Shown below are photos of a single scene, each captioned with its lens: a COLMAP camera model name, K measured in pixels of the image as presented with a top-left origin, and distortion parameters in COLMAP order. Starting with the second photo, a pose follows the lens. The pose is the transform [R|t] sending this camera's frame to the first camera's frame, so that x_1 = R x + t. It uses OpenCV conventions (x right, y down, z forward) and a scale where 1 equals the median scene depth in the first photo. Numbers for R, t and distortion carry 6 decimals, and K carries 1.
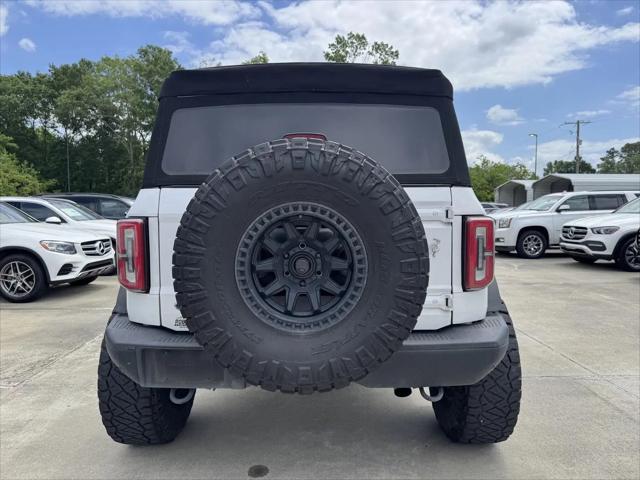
lens RADIAL K [[452.1, 0, 321.8], [0, 452.1, 238.4], [0, 0, 1]] dist [0.021937, -0.029532]
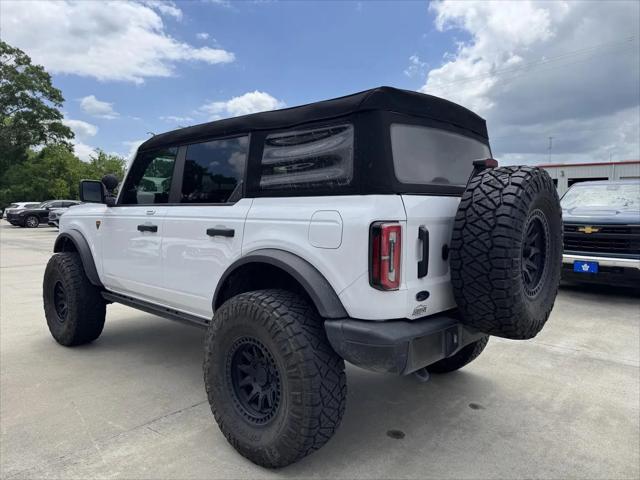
lens RADIAL K [[452.1, 0, 321.8], [0, 452.1, 238.4], [0, 0, 1]] dist [0.021937, -0.029532]
pose [[0.662904, -0.036154, 0.747831, -0.281609], [0.029445, 0.999320, 0.022211, -0.007305], [-0.748125, 0.007296, 0.663517, 0.087952]]
